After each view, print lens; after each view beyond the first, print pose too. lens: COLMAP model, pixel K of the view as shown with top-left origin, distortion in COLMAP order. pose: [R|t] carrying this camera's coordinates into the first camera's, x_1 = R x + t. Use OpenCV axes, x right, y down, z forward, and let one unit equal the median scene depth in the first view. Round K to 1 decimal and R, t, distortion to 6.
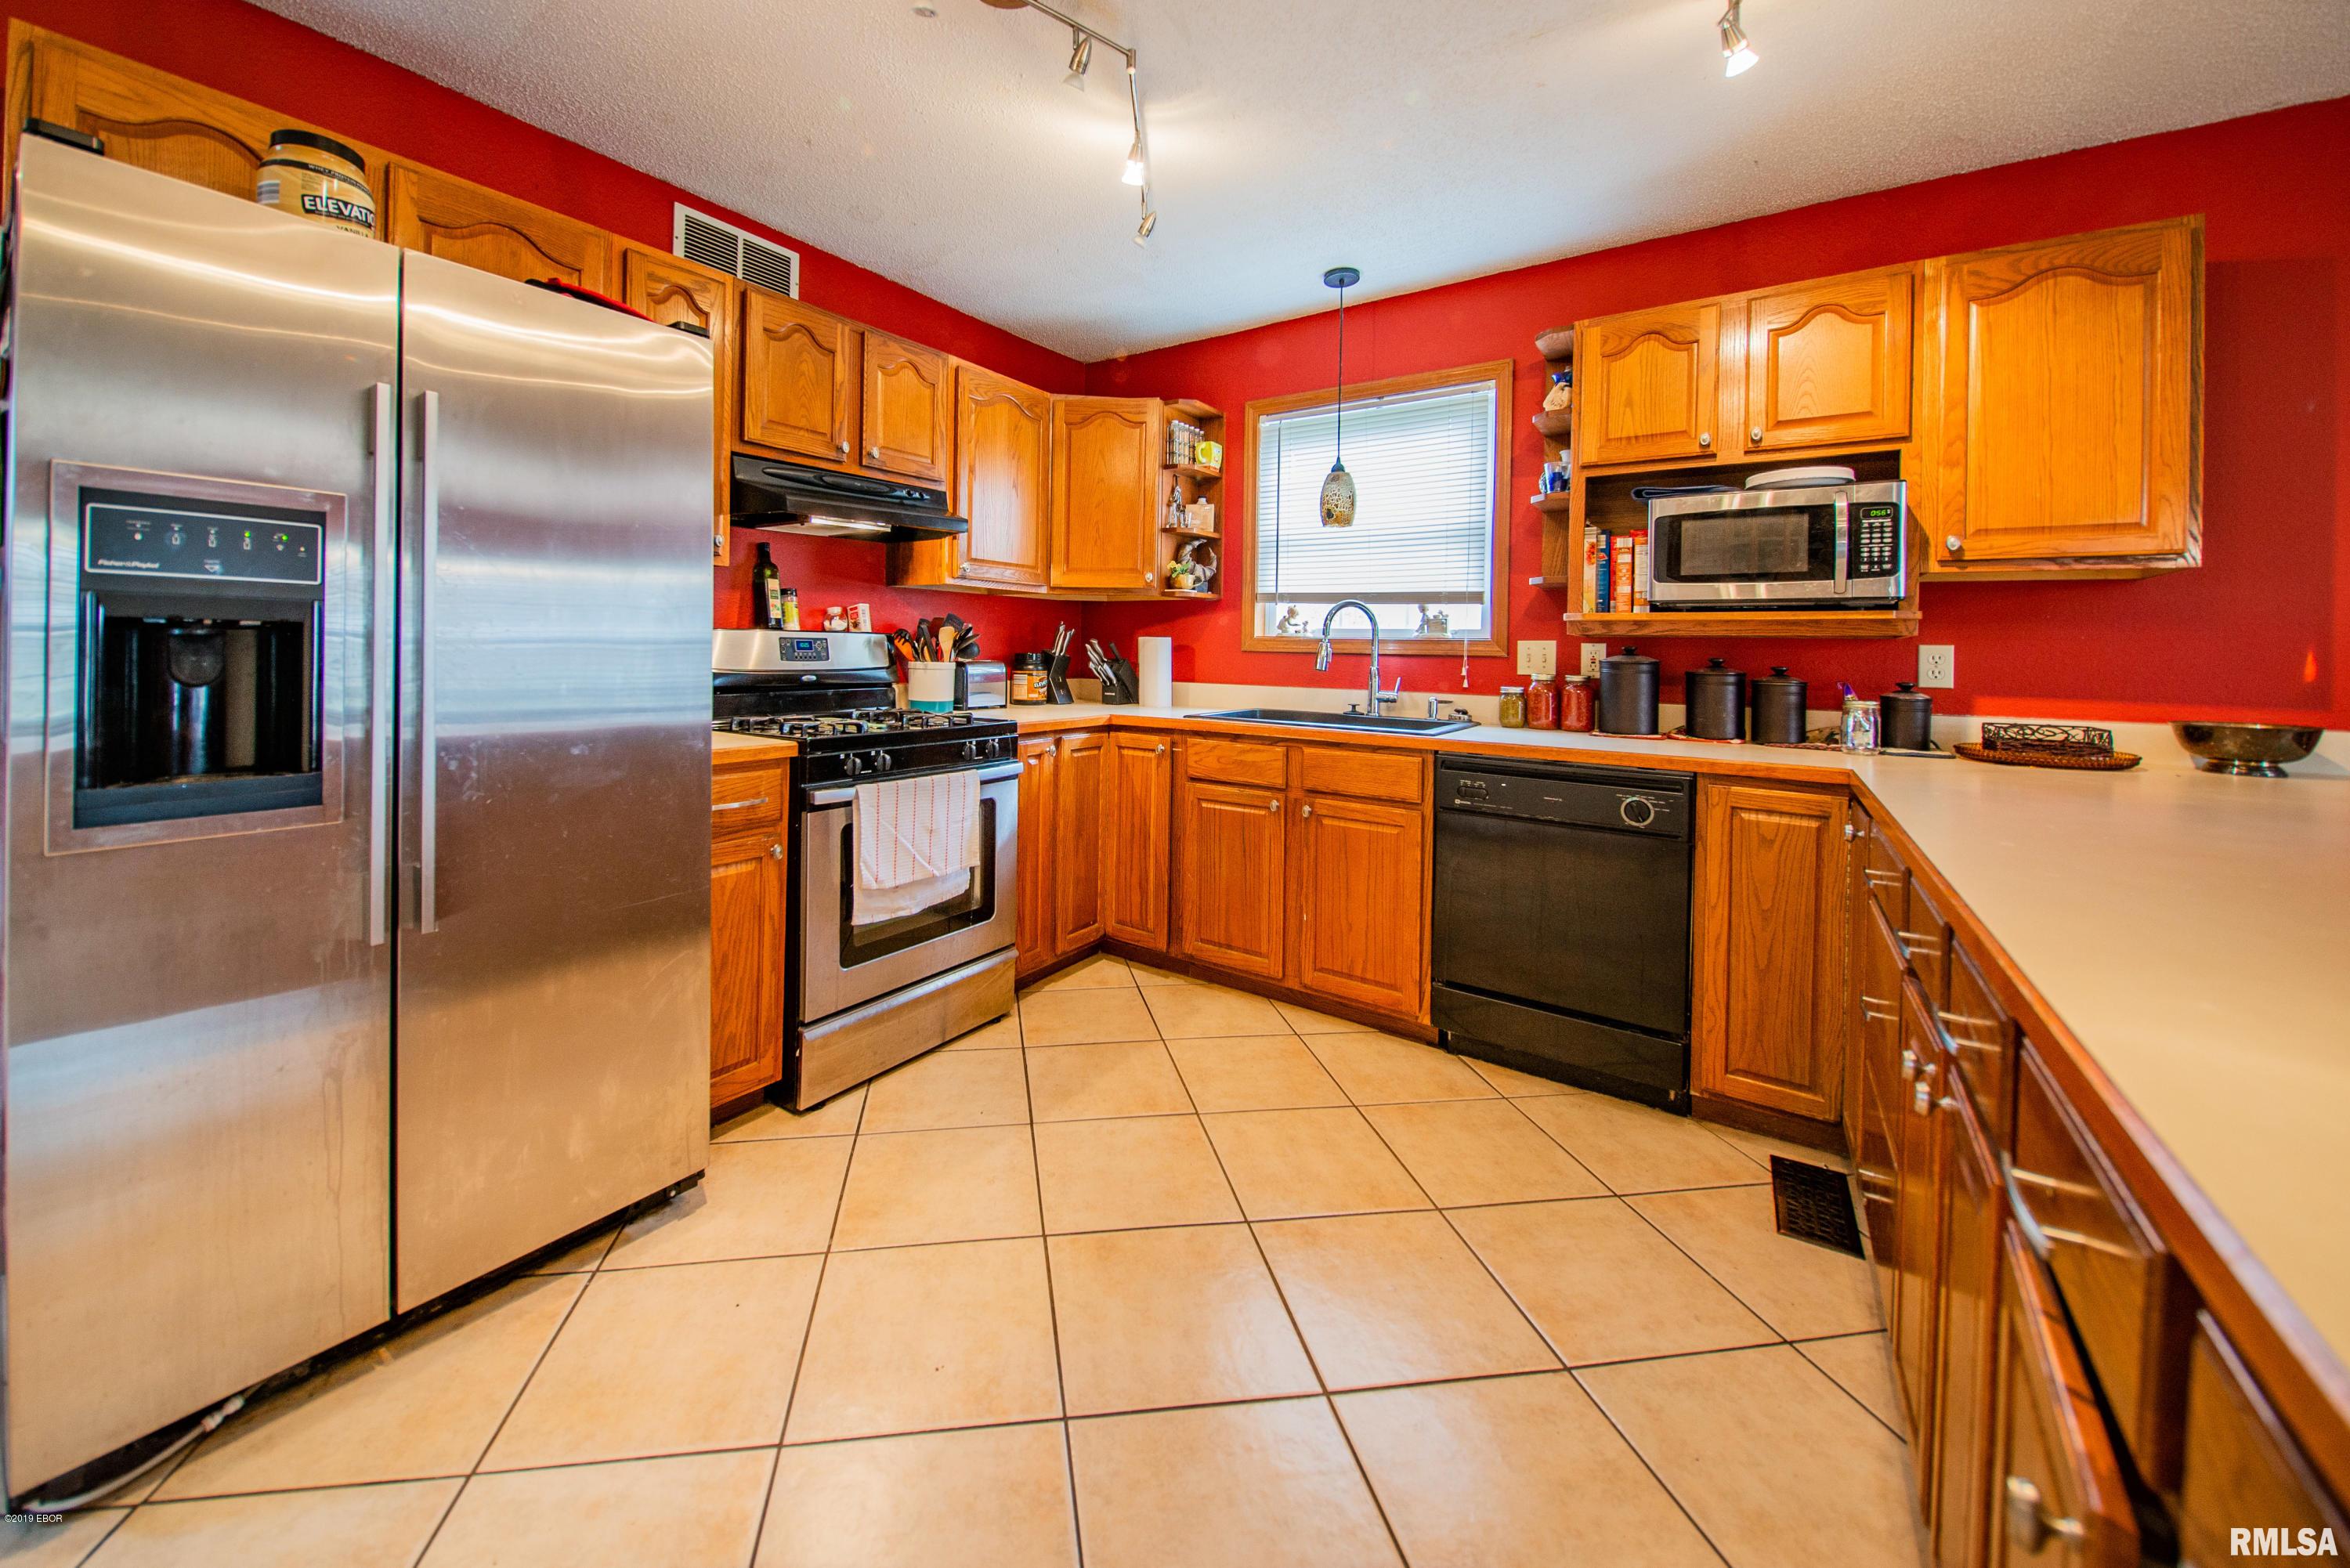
lens RADIAL K [[881.2, 0, 1097.2], [0, 881.2, 653.5], [0, 0, 1]] dist [-0.001995, -0.000296]
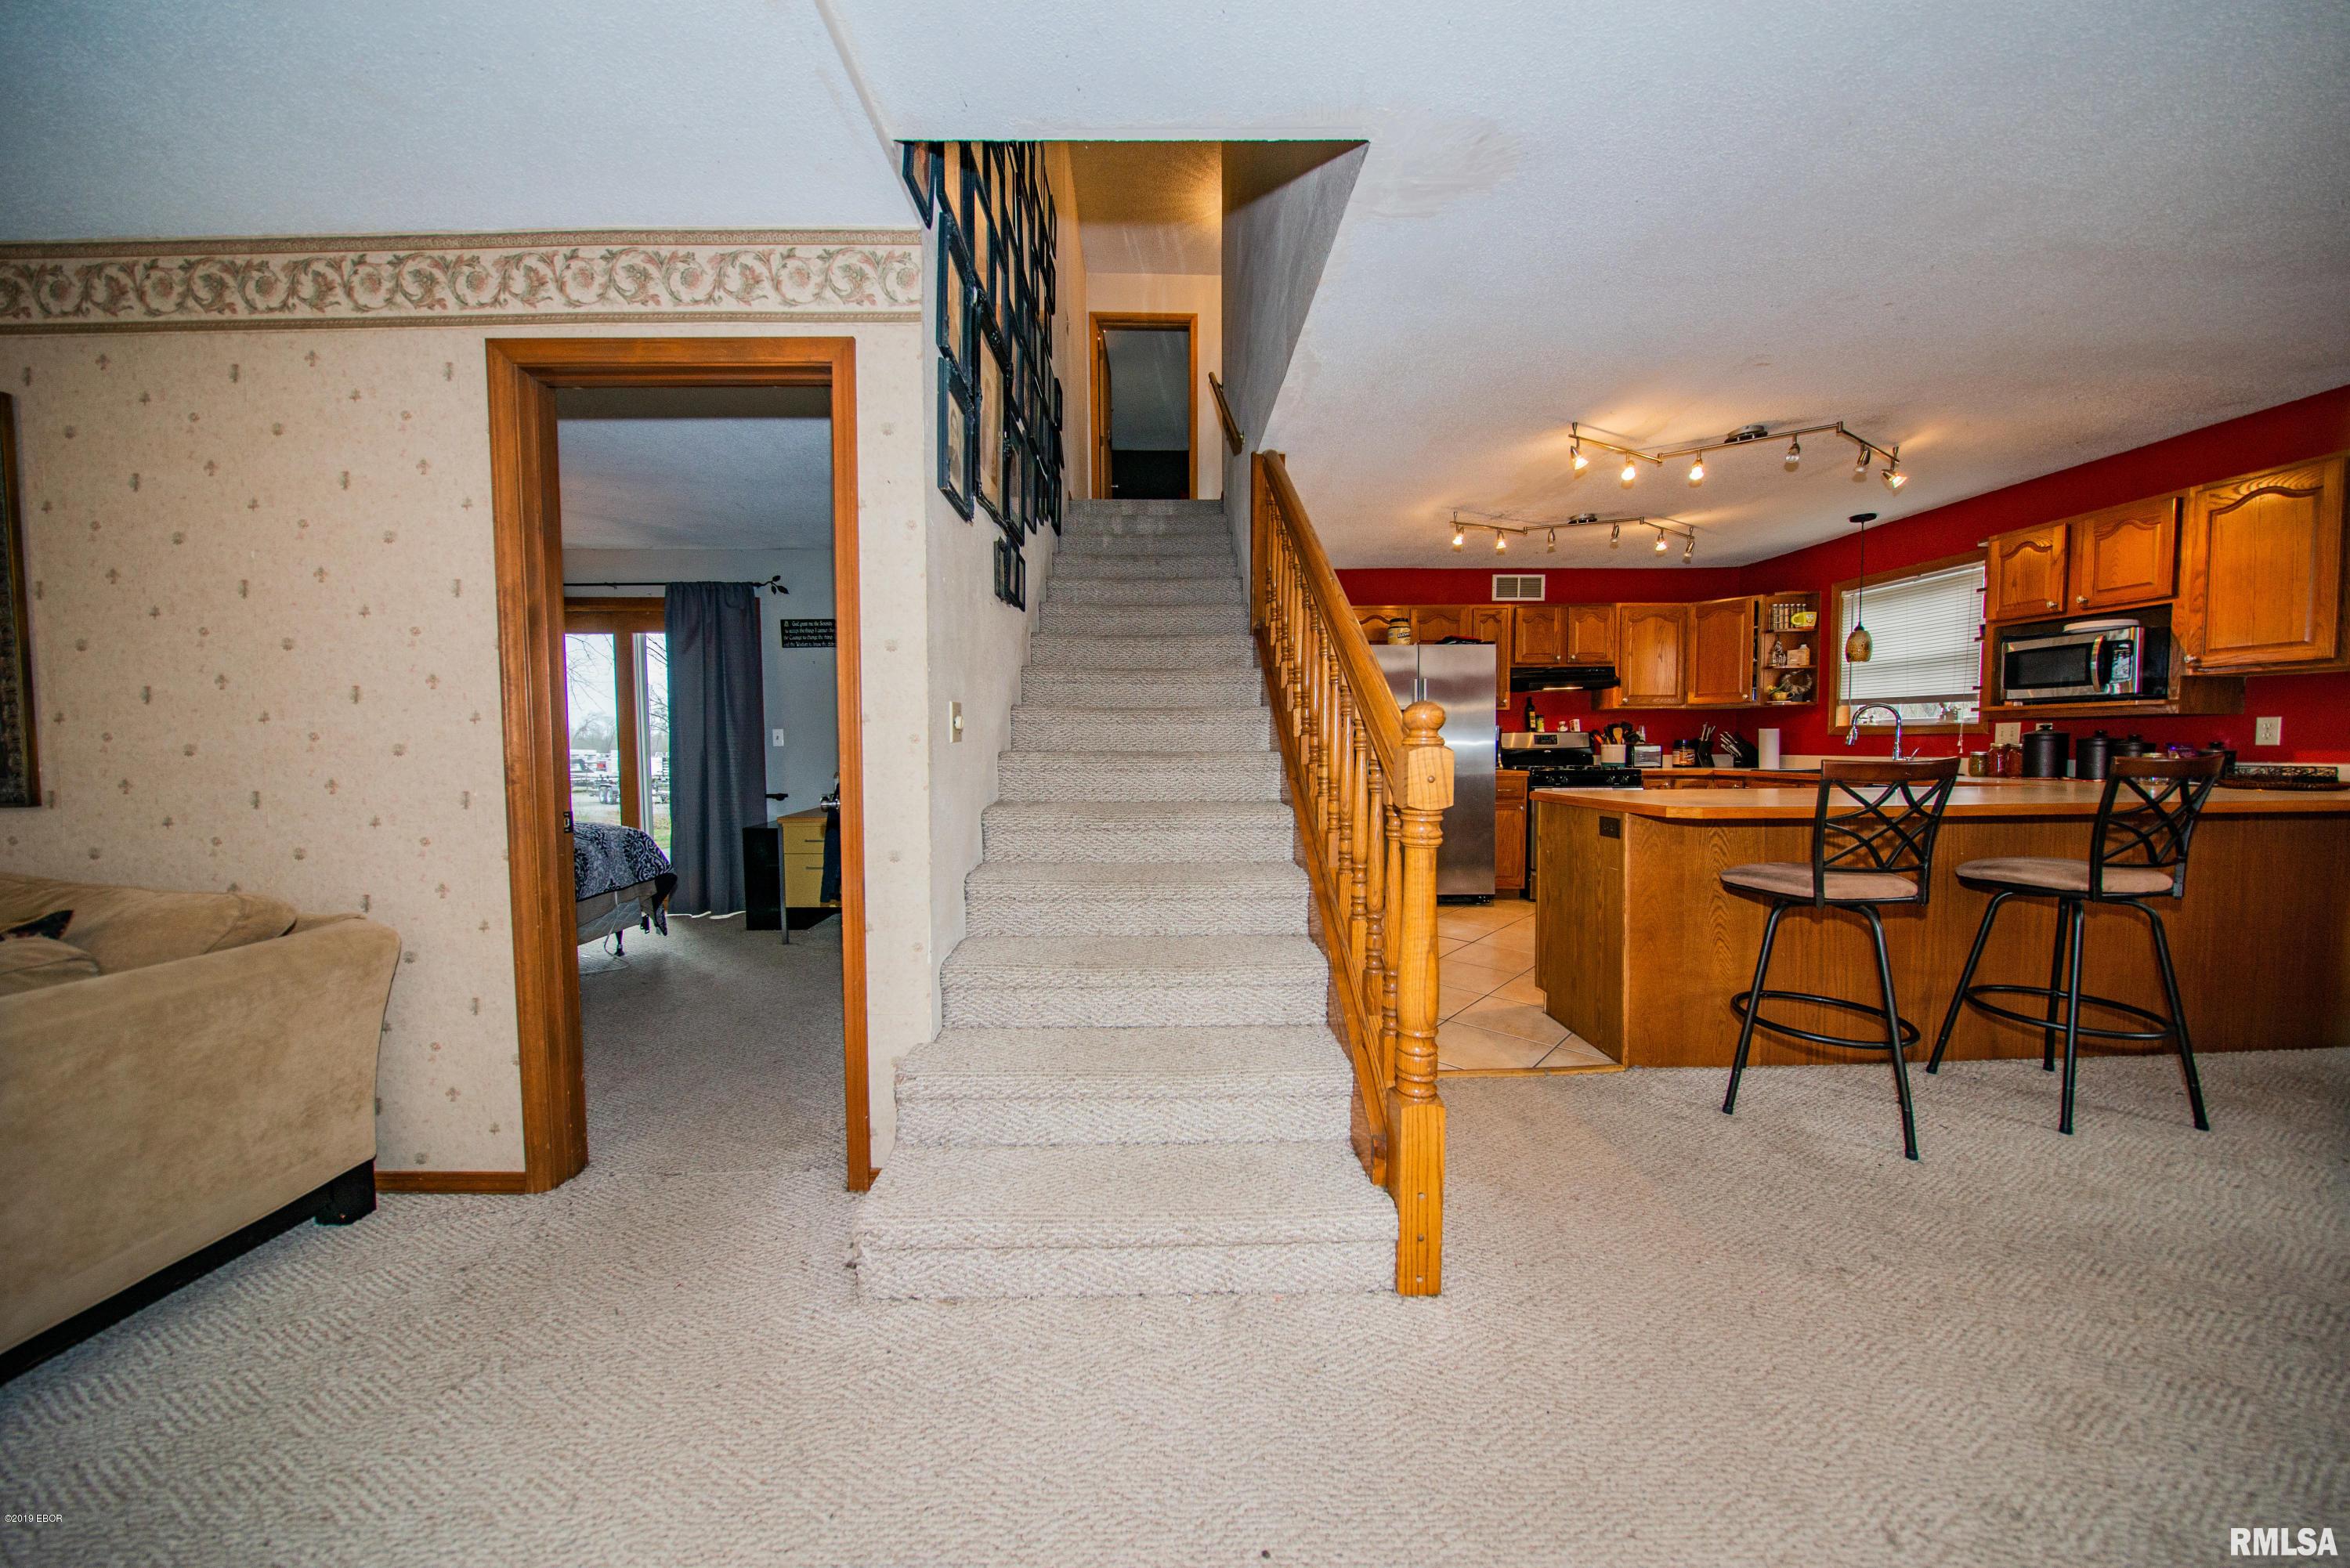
lens RADIAL K [[759.4, 0, 1171.2], [0, 759.4, 780.6], [0, 0, 1]] dist [0.000748, -0.004278]
pose [[0.612126, 0.016248, -0.790593, 0.676254], [0.009905, 0.999553, 0.028211, 0.037574], [0.790698, -0.025100, 0.611691, -1.073954]]
